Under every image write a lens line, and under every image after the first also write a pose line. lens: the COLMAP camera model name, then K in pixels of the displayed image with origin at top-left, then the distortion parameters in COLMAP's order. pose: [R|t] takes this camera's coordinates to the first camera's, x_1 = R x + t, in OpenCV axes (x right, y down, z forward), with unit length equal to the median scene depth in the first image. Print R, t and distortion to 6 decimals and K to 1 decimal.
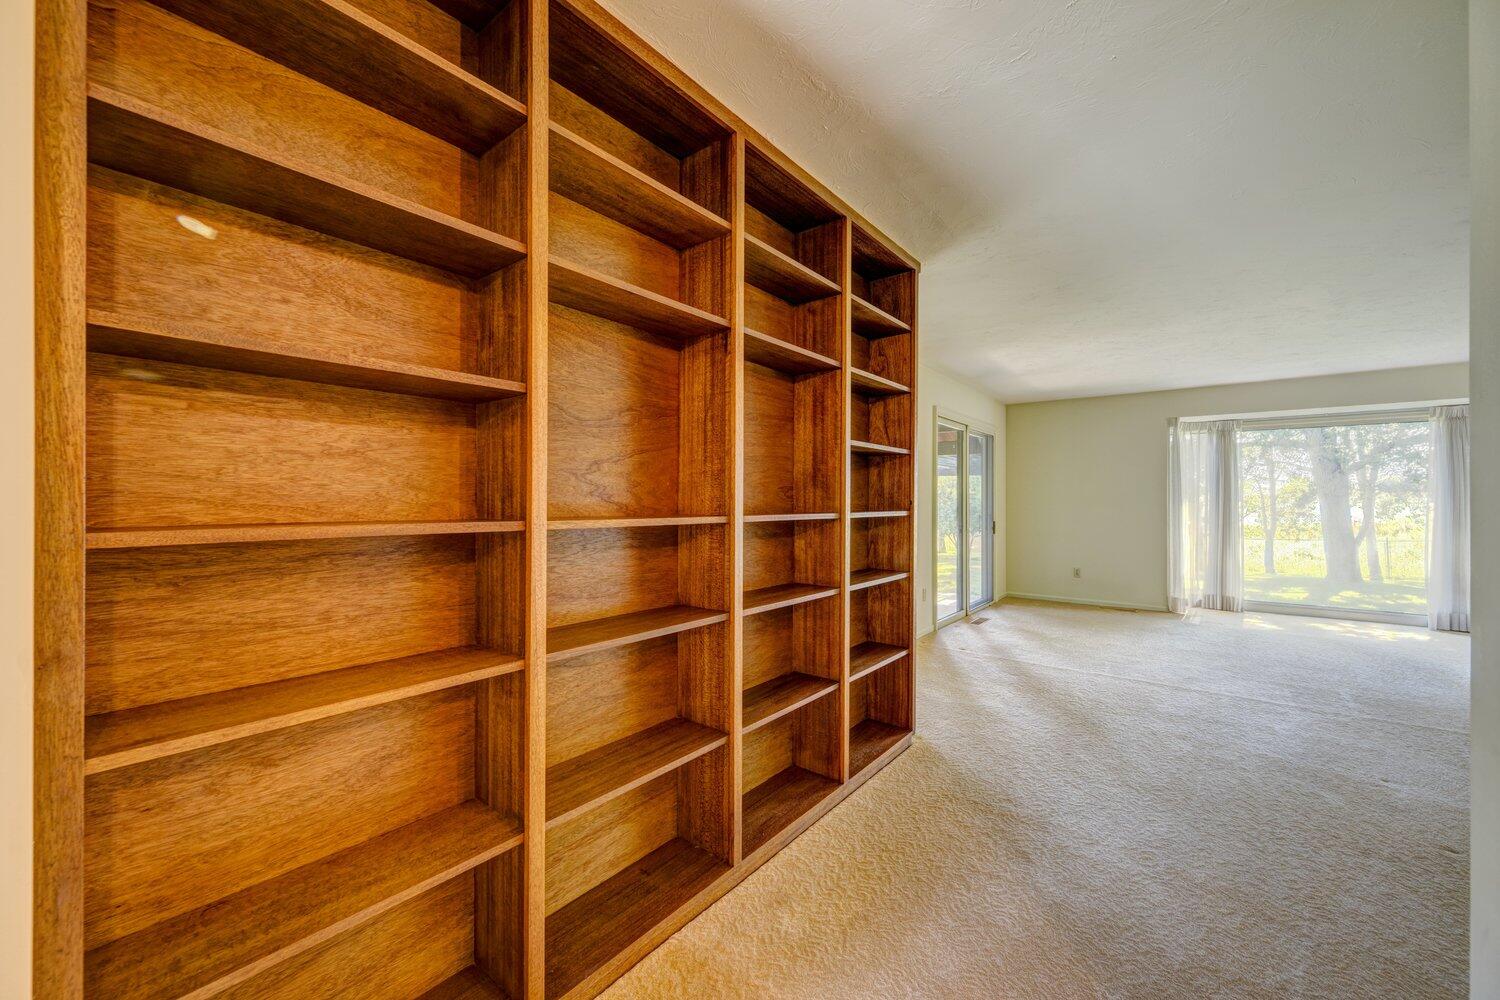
lens RADIAL K [[587.5, 0, 750.4], [0, 587.5, 499.5], [0, 0, 1]] dist [0.000165, 0.000149]
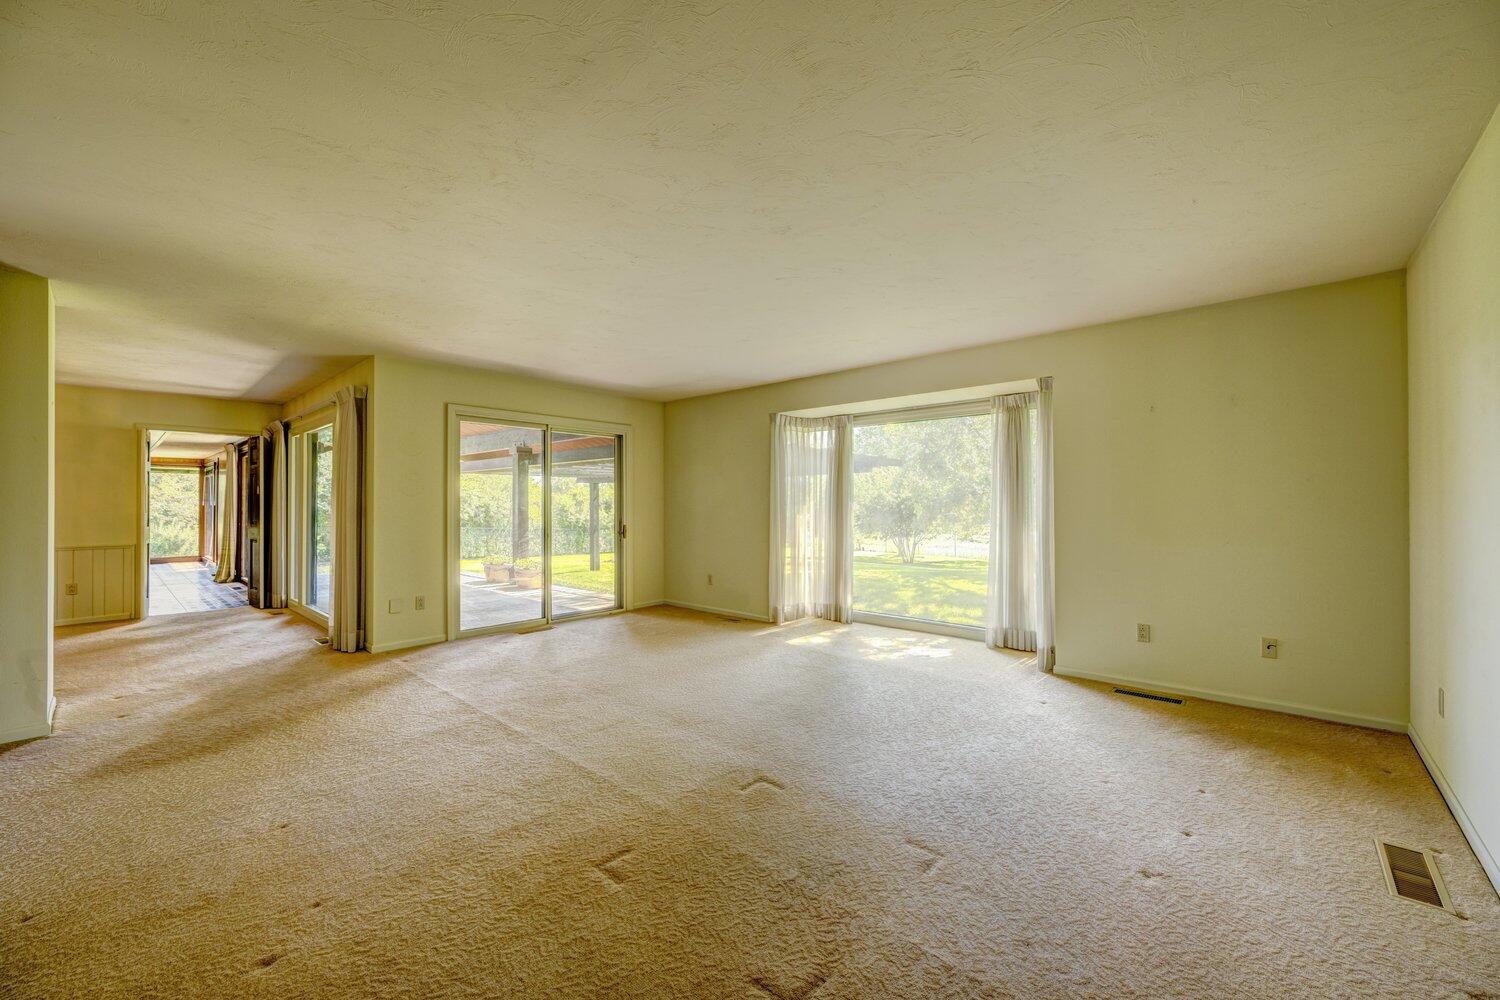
lens RADIAL K [[587.5, 0, 747.8], [0, 587.5, 494.6], [0, 0, 1]] dist [0.000165, 0.000149]
pose [[0.997207, -0.004130, -0.074575, 0.761135], [0.003481, 0.999955, -0.008838, -0.002122], [0.074608, 0.008554, 0.997176, 0.075980]]
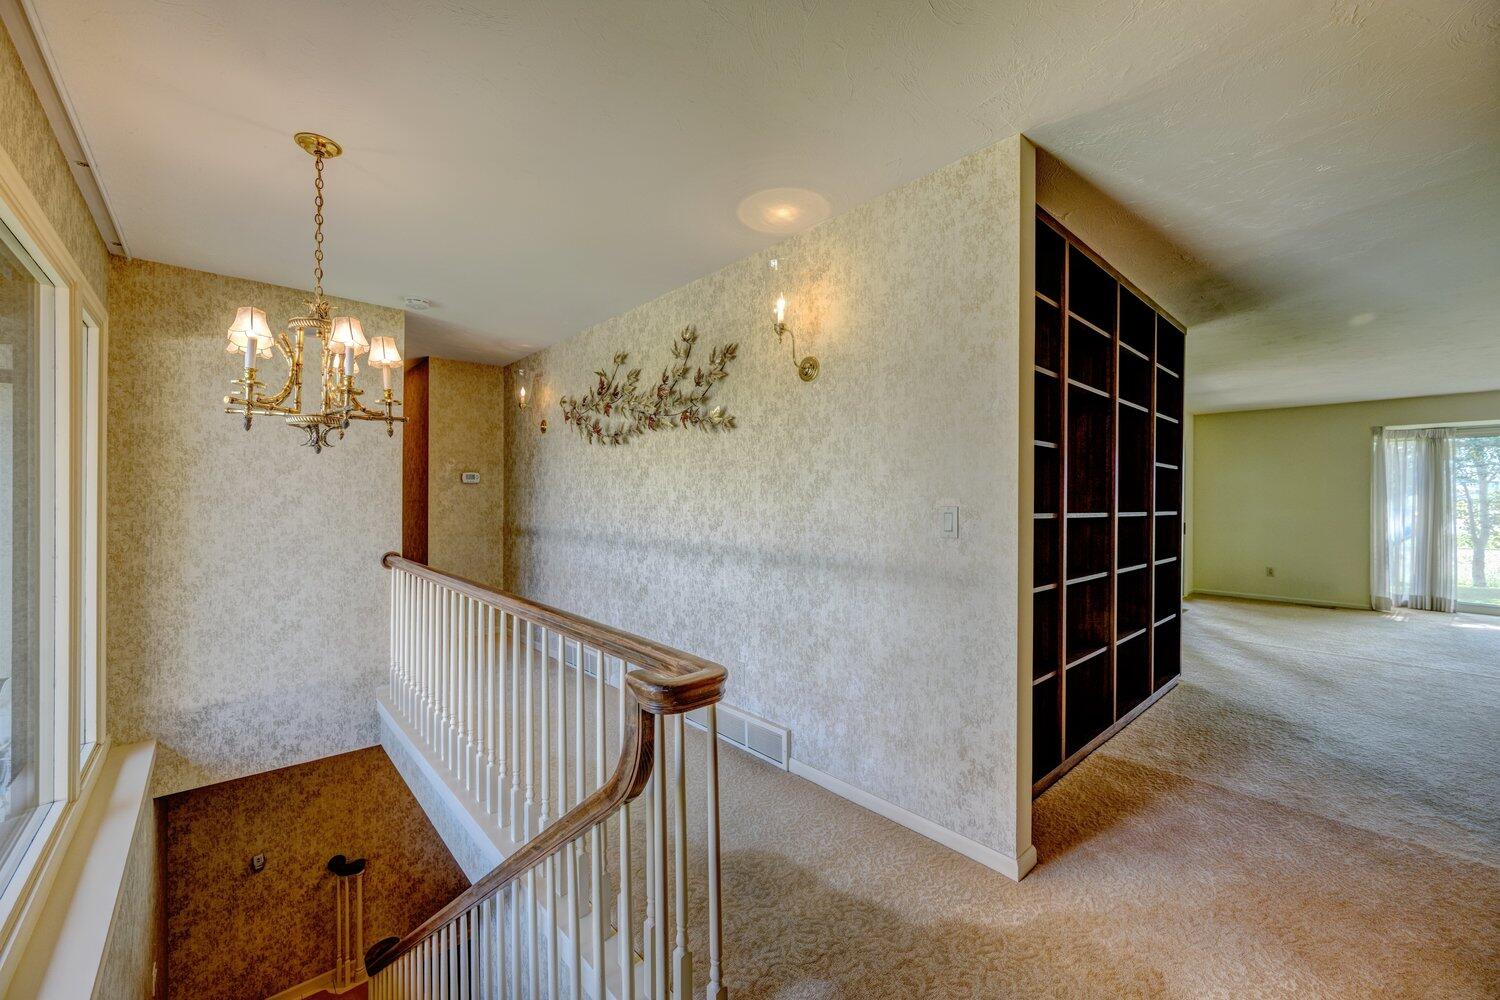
lens RADIAL K [[587.5, 0, 749.7], [0, 587.5, 500.8], [0, 0, 1]] dist [0.000165, 0.000149]
pose [[0.986100, 0.004332, -0.166097, -0.222108], [-0.004437, 0.999990, -0.000261, -0.000116], [0.166094, 0.000995, 0.986109, -0.233413]]
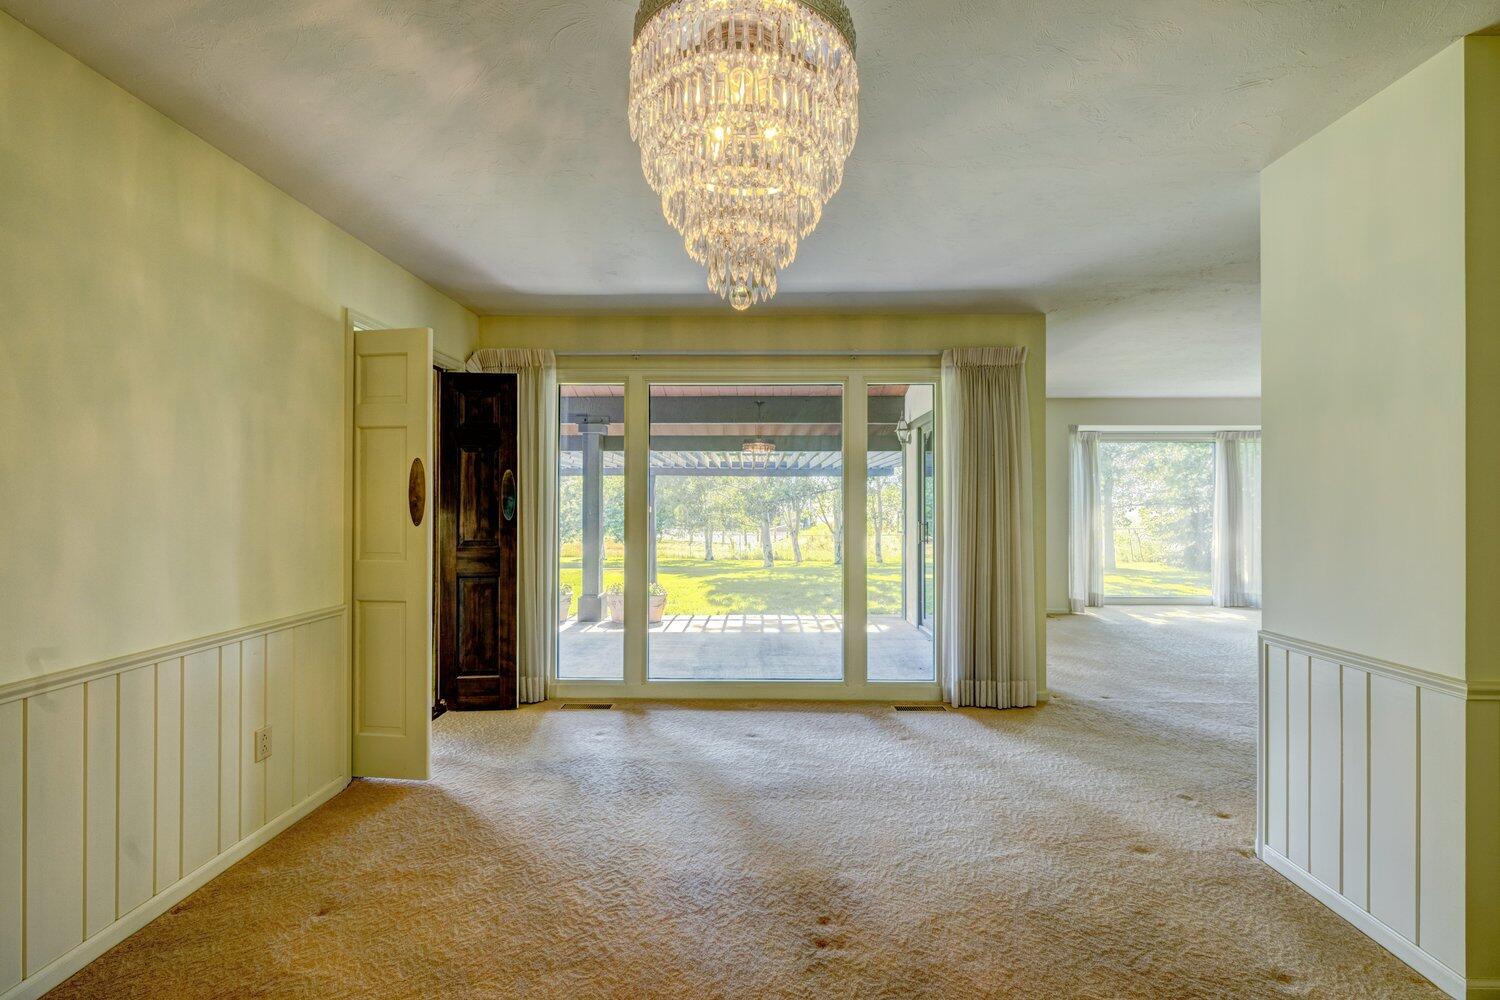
lens RADIAL K [[639.1, 0, 742.1], [0, 639.1, 516.5], [0, 0, 1]] dist [-0.003609, -0.000006]
pose [[0.787626, -0.011616, 0.616044, -0.425148], [-0.002666, 0.999749, 0.022259, -0.003227], [-0.616148, -0.019174, 0.787397, 0.490246]]
